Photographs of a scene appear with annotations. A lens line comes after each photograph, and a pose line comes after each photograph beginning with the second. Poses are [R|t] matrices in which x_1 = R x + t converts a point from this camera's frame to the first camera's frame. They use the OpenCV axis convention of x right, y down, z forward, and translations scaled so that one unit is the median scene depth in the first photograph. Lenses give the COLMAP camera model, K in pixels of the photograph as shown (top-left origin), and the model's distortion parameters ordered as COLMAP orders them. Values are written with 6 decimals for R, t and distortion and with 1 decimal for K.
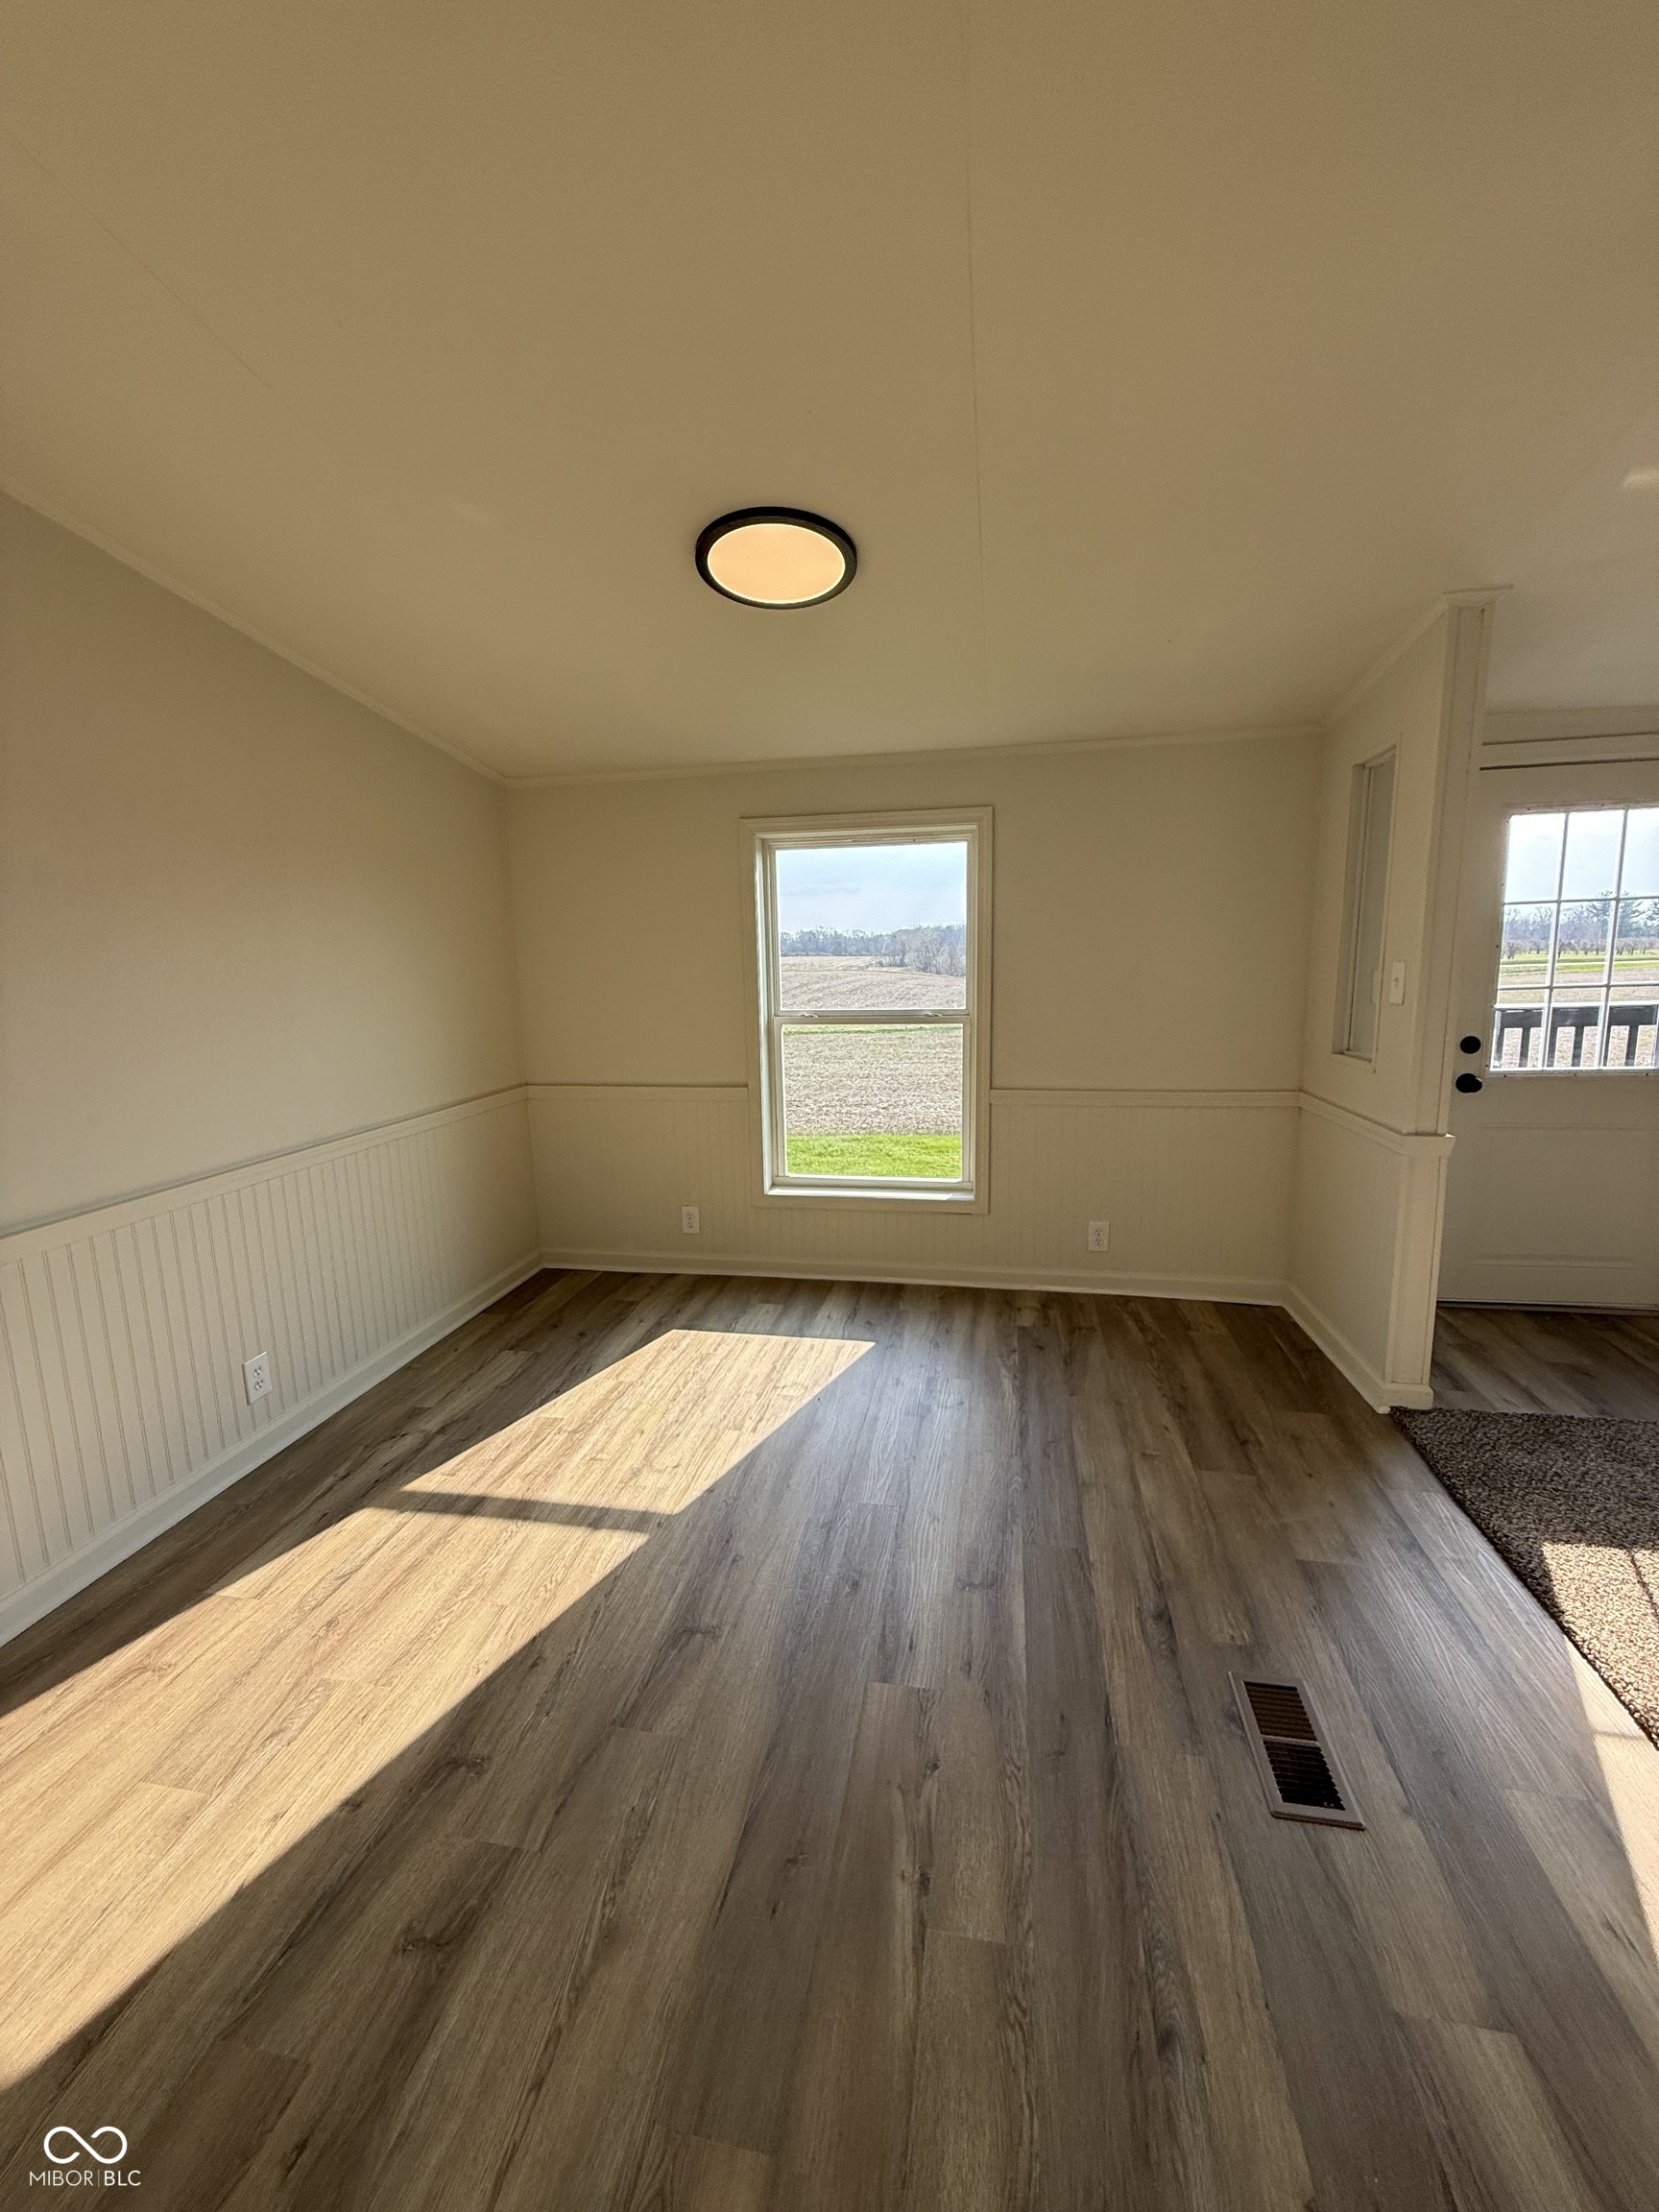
lens RADIAL K [[876.3, 0, 830.7], [0, 876.3, 1104.6], [0, 0, 1]] dist [-0.000928, -0.000013]
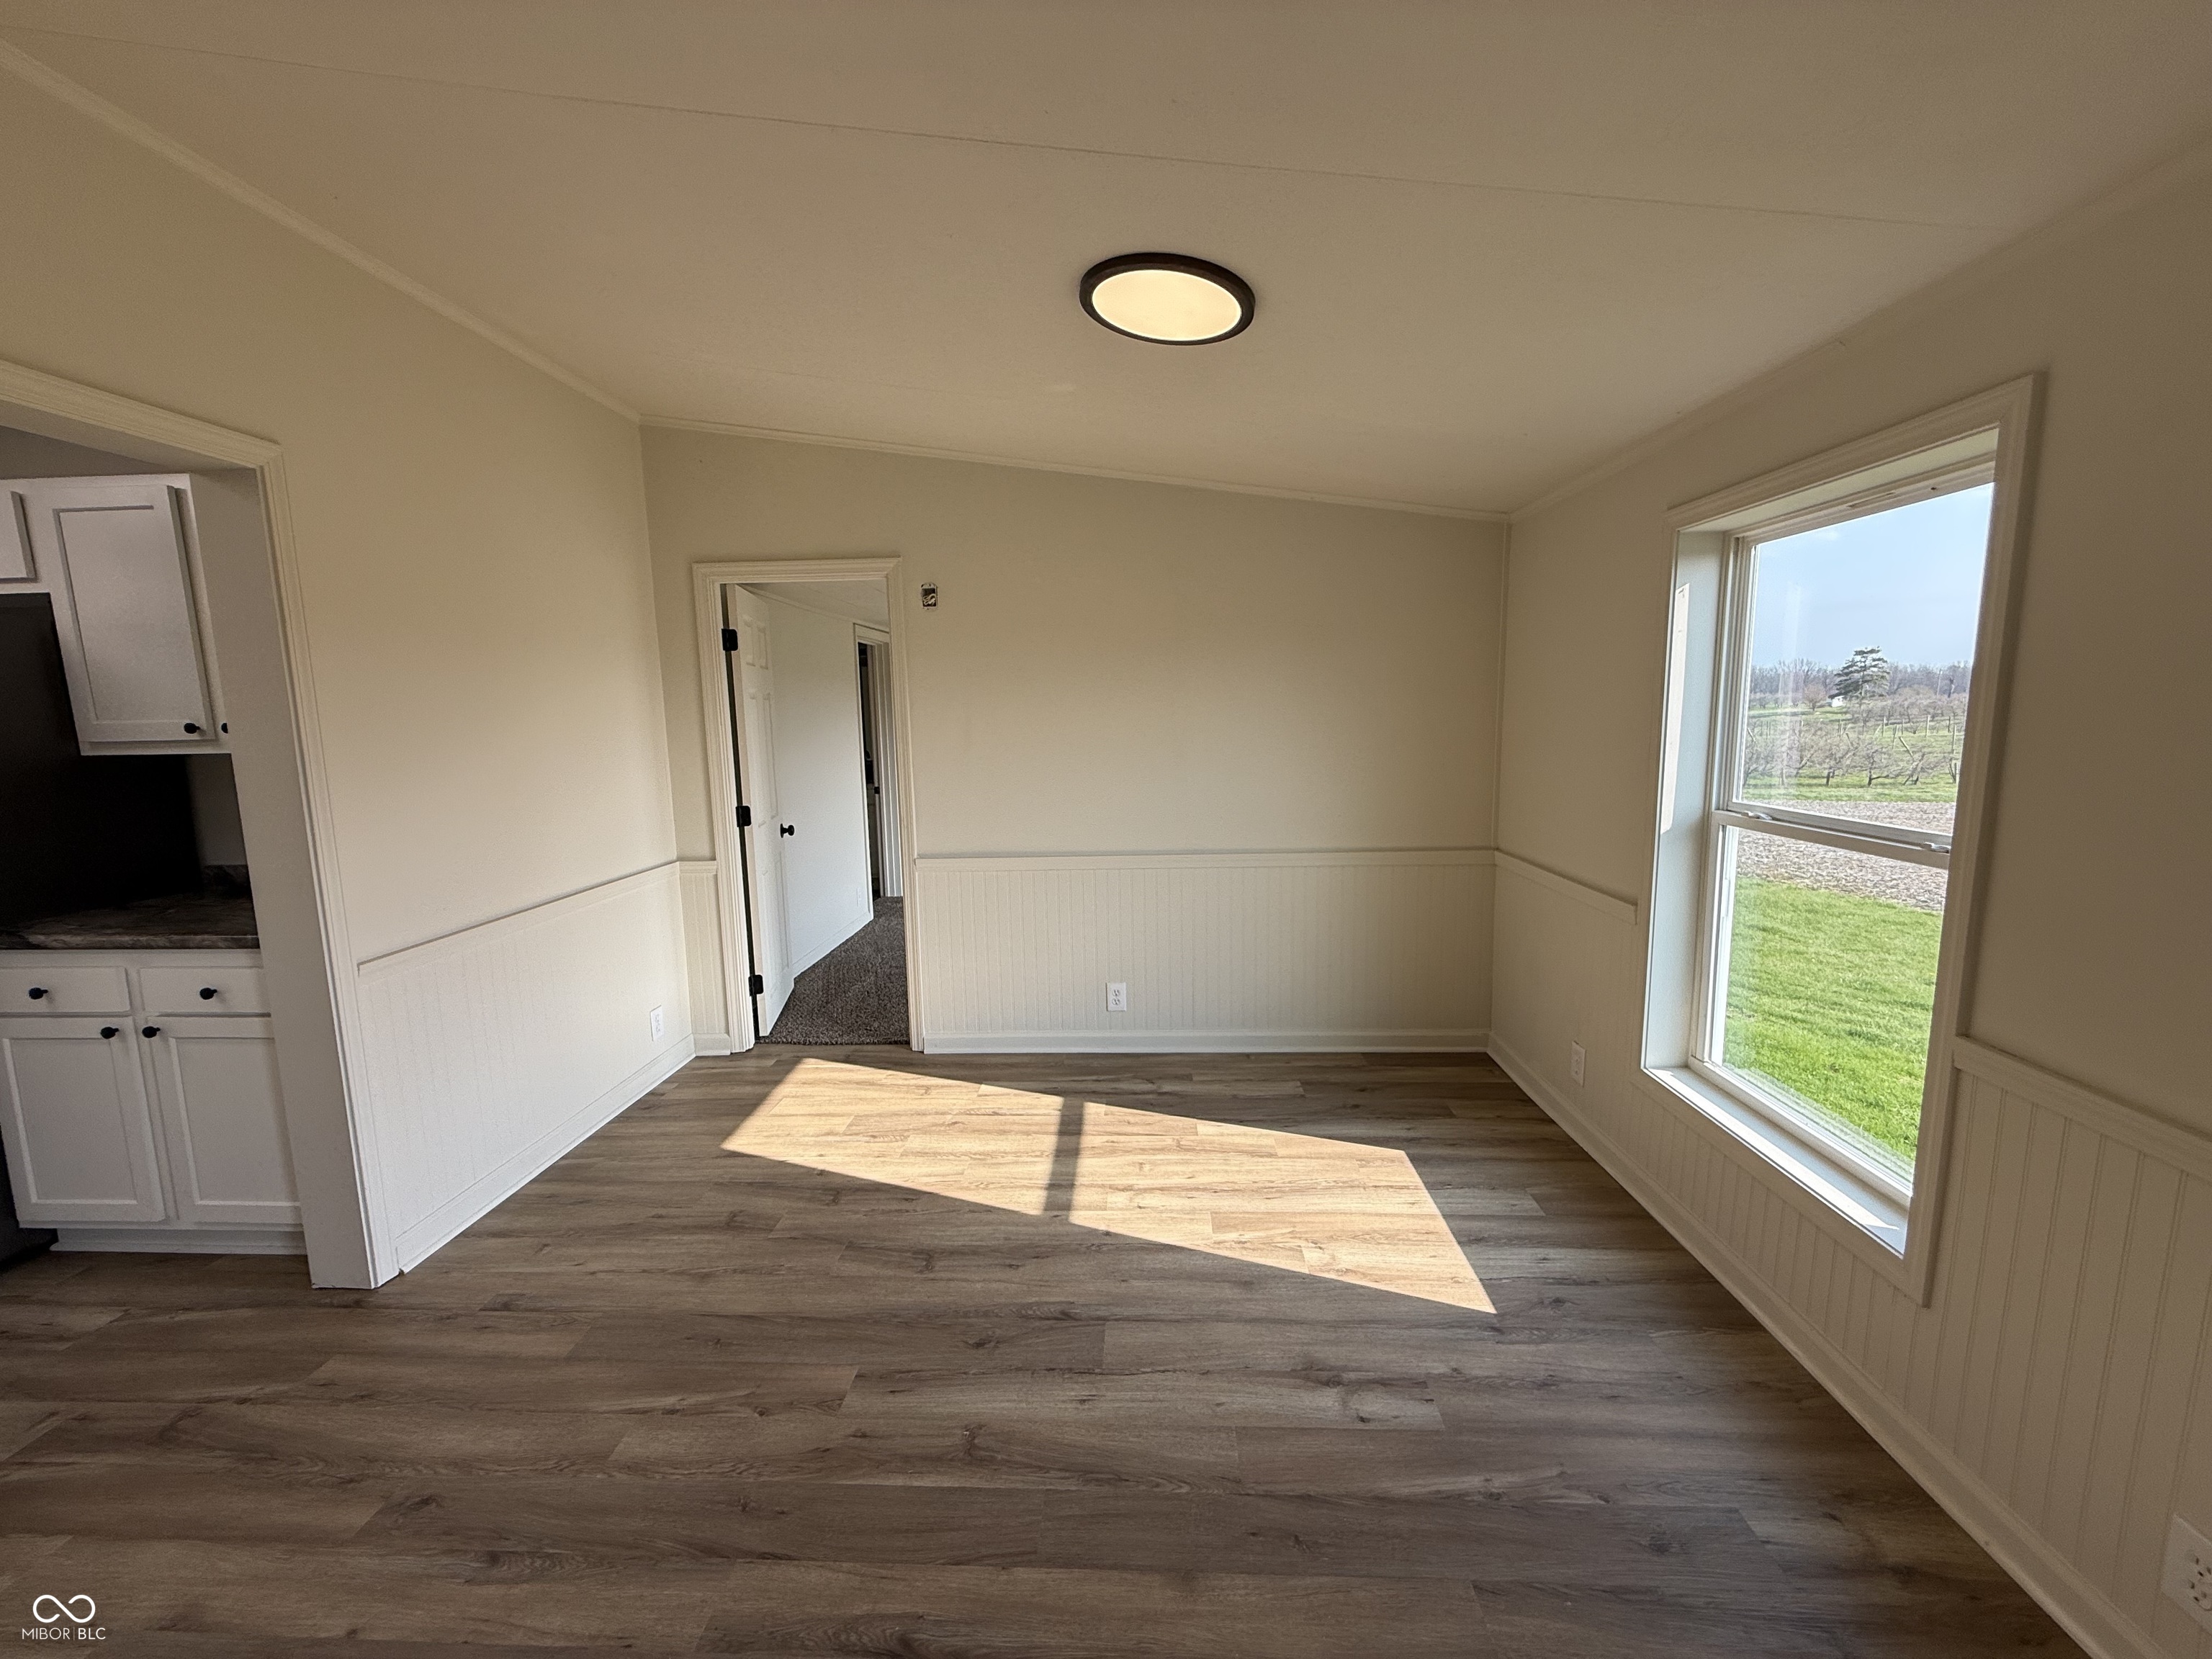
lens RADIAL K [[876.3, 0, 1108.7], [0, 876.3, 826.1], [0, 0, 1]] dist [-0.000928, -0.000013]
pose [[0.137359, 0.144826, -0.979877, 0.826117], [-0.148008, 0.981148, 0.124266, -0.170672], [0.979401, 0.127960, 0.156205, 0.777819]]
